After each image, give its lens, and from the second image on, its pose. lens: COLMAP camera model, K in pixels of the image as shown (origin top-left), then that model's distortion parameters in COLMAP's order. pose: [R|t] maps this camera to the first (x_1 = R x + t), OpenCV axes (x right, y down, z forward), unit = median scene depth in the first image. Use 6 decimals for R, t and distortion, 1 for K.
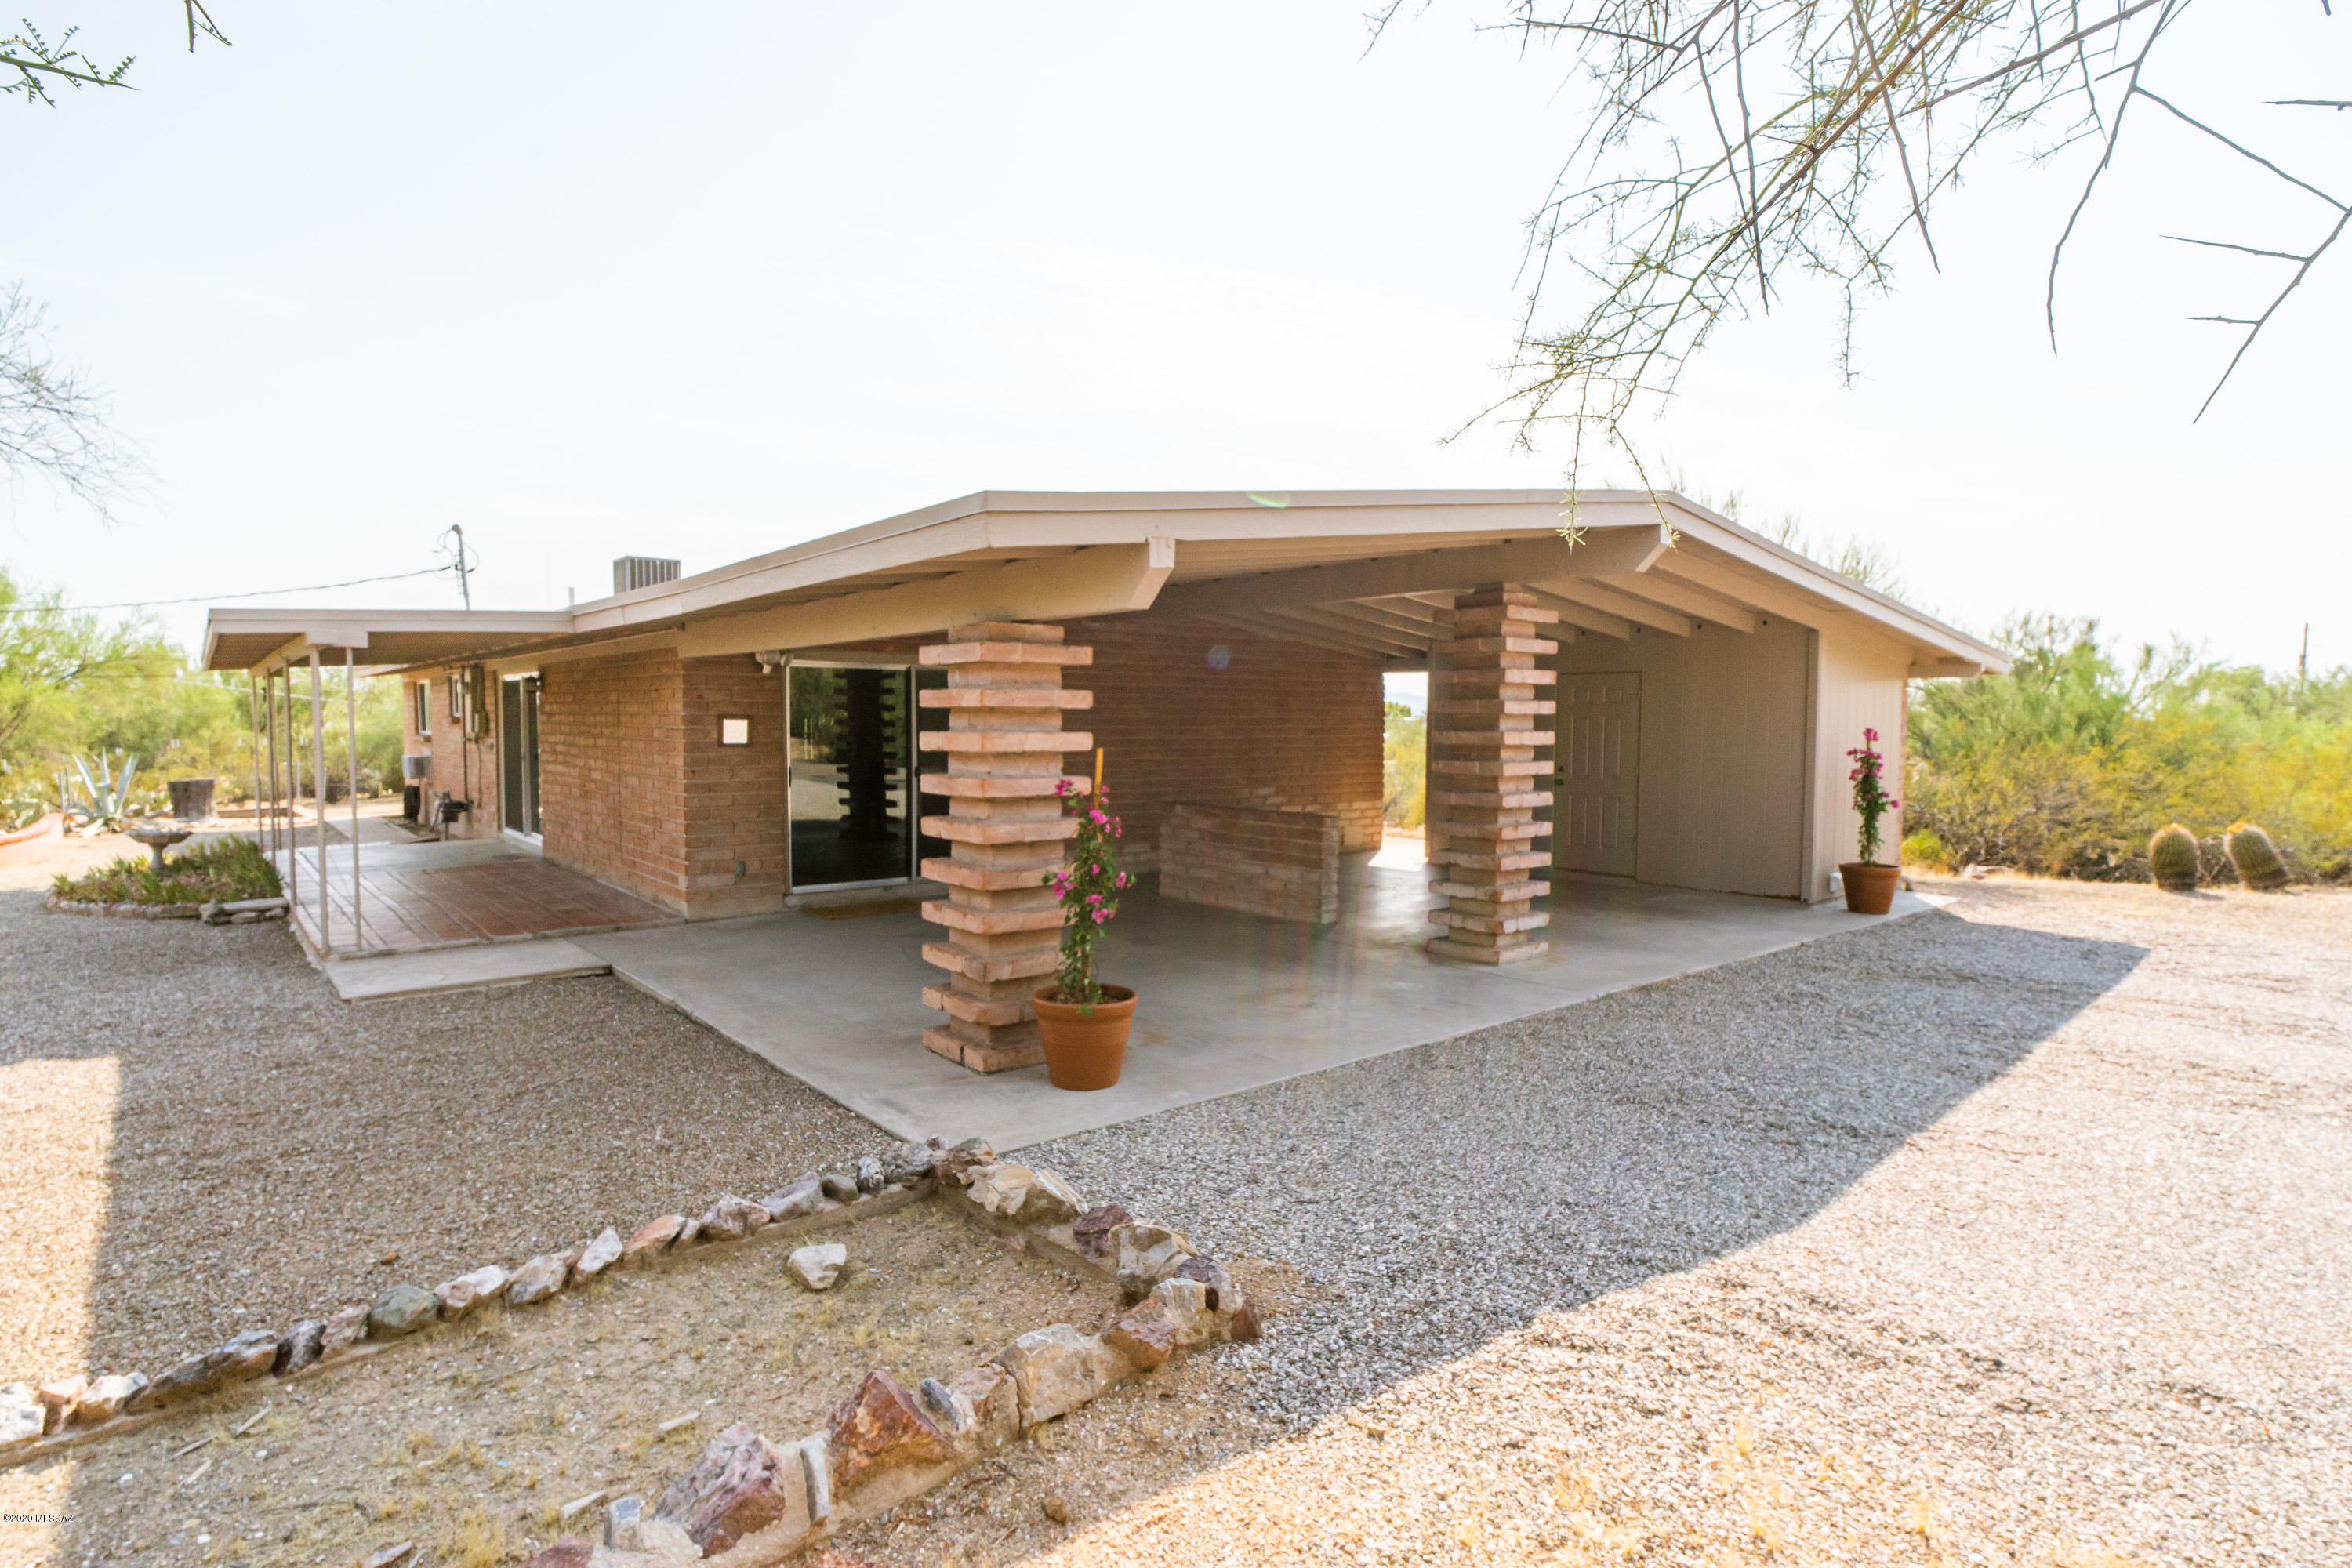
lens RADIAL K [[1197.3, 0, 1176.0], [0, 1197.3, 784.0], [0, 0, 1]] dist [0.028316, 0.000132]
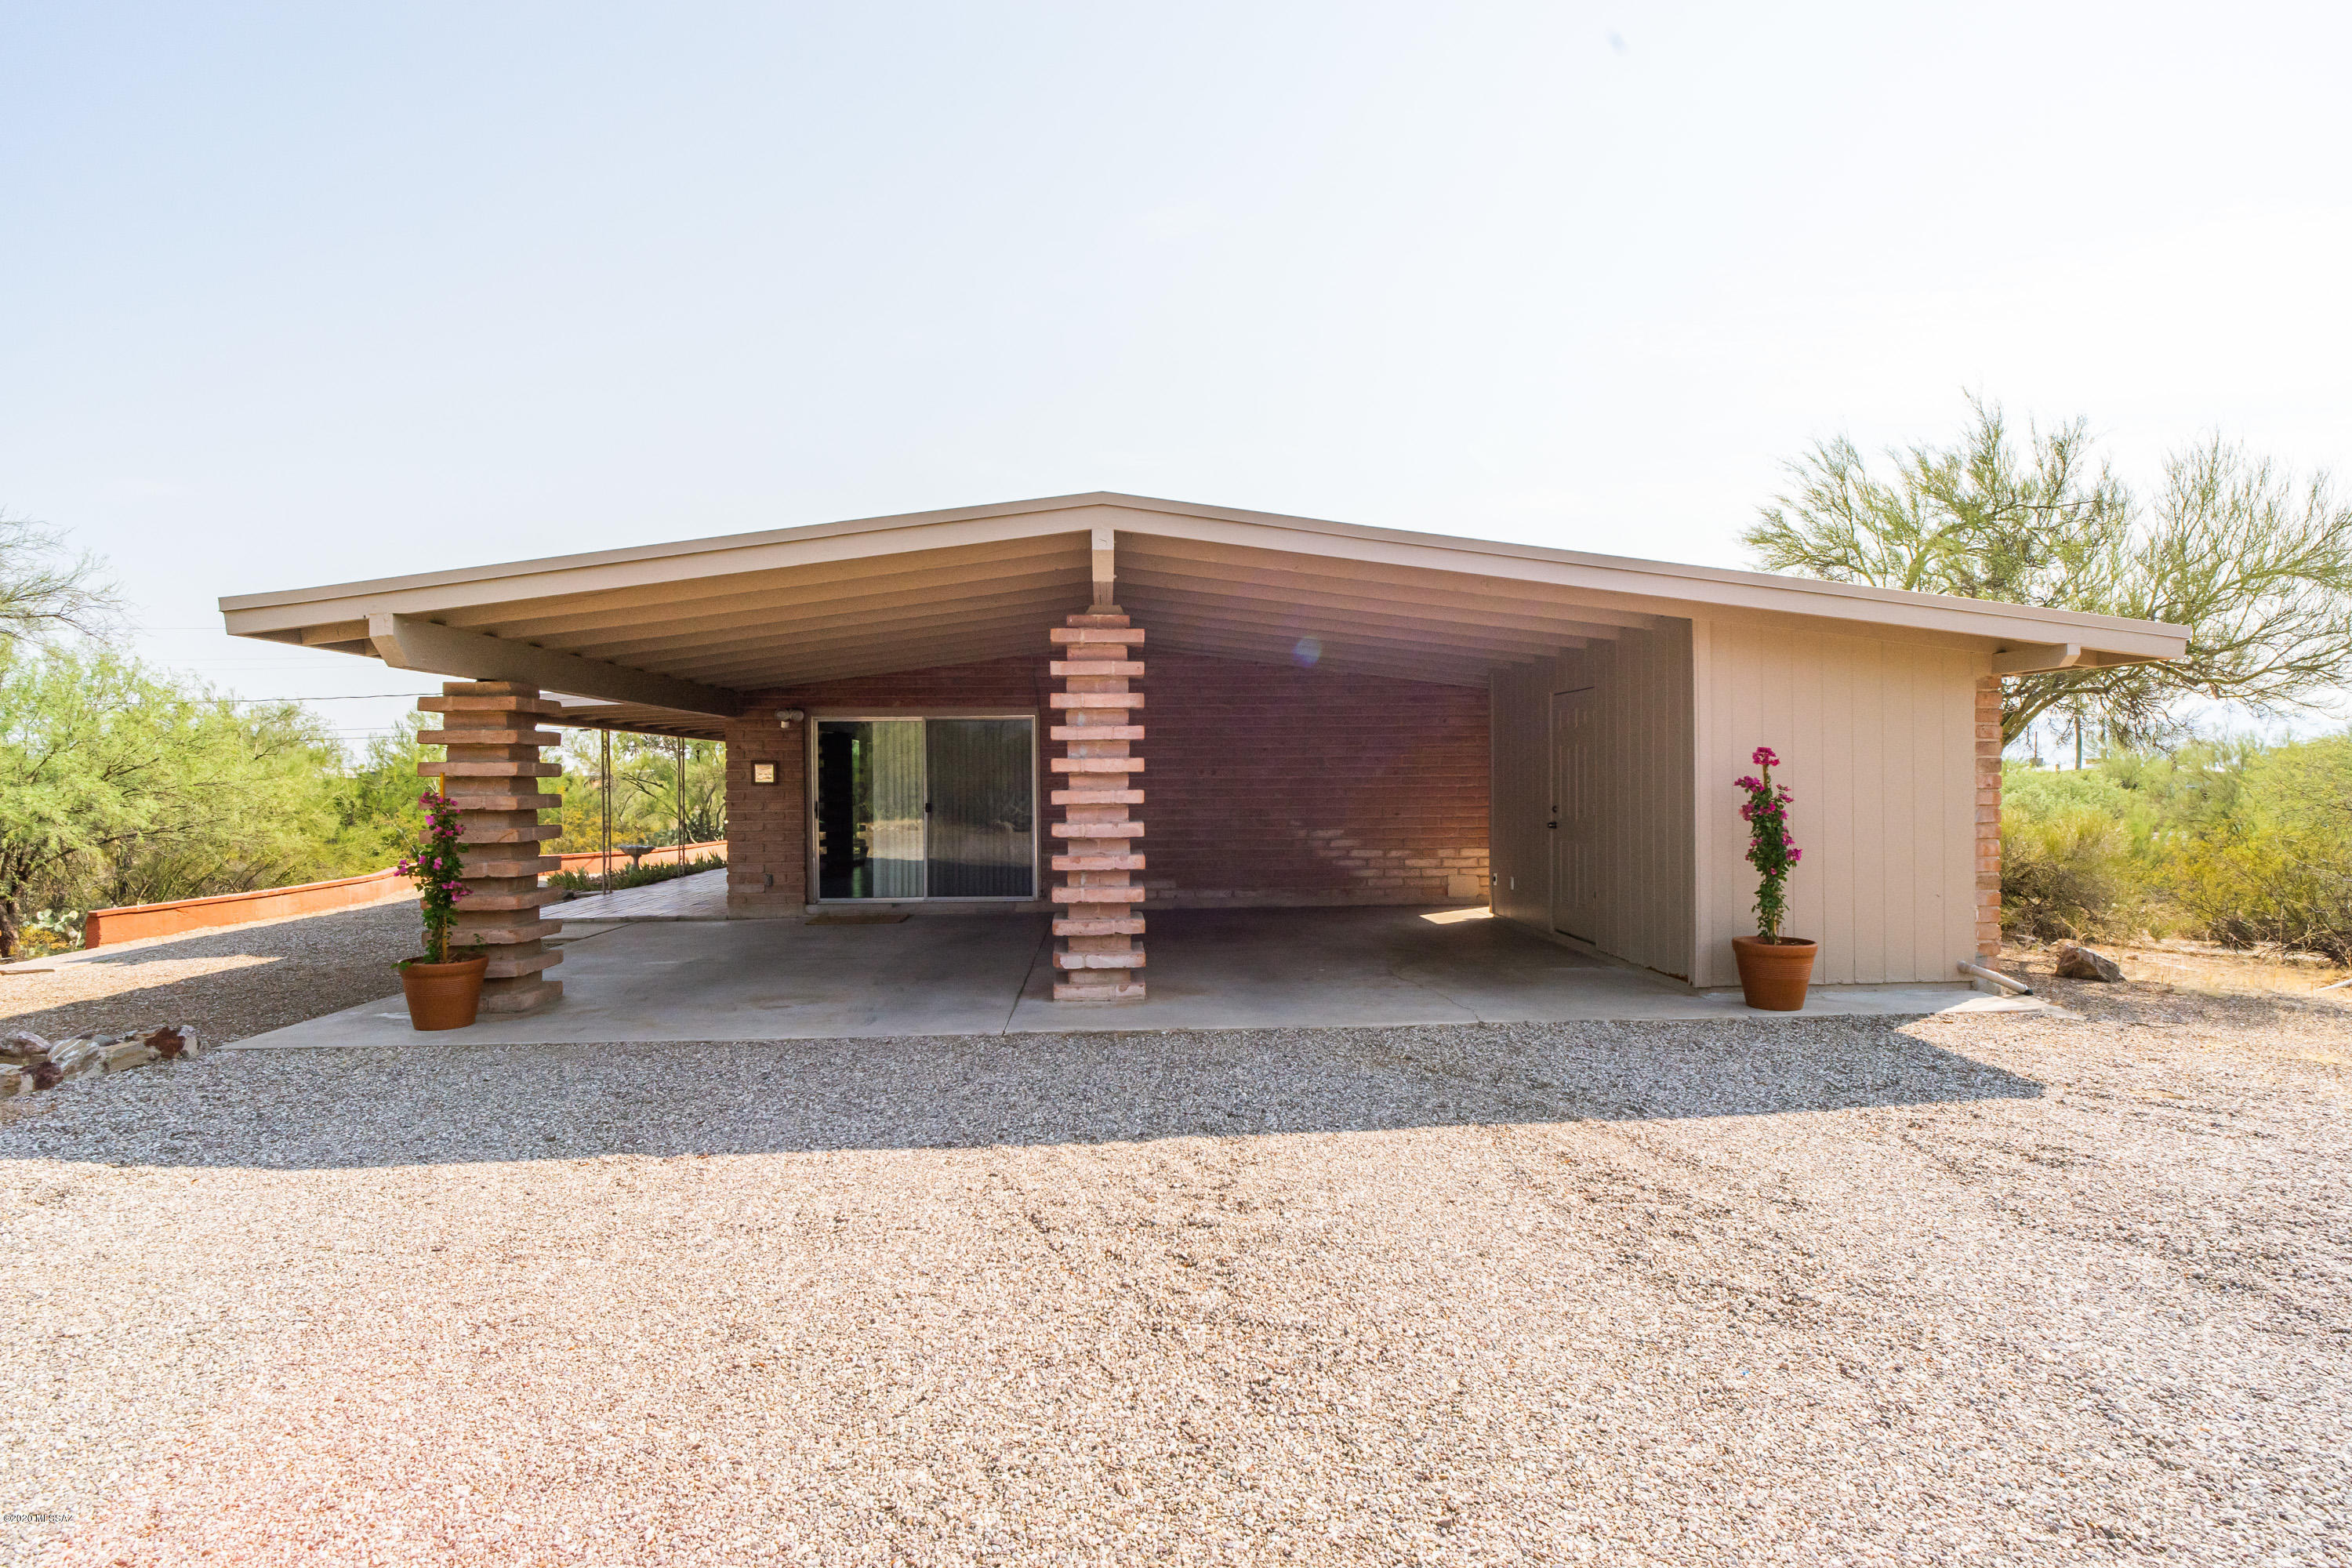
lens RADIAL K [[1174.3, 0, 1176.0], [0, 1174.3, 784.0], [0, 0, 1]] dist [-0.000478, -0.000146]
pose [[0.797377, -0.010558, -0.603389, 0.713421], [-0.019430, 0.998879, -0.043154, 0.012233], [0.603168, 0.046134, 0.796278, 0.234240]]
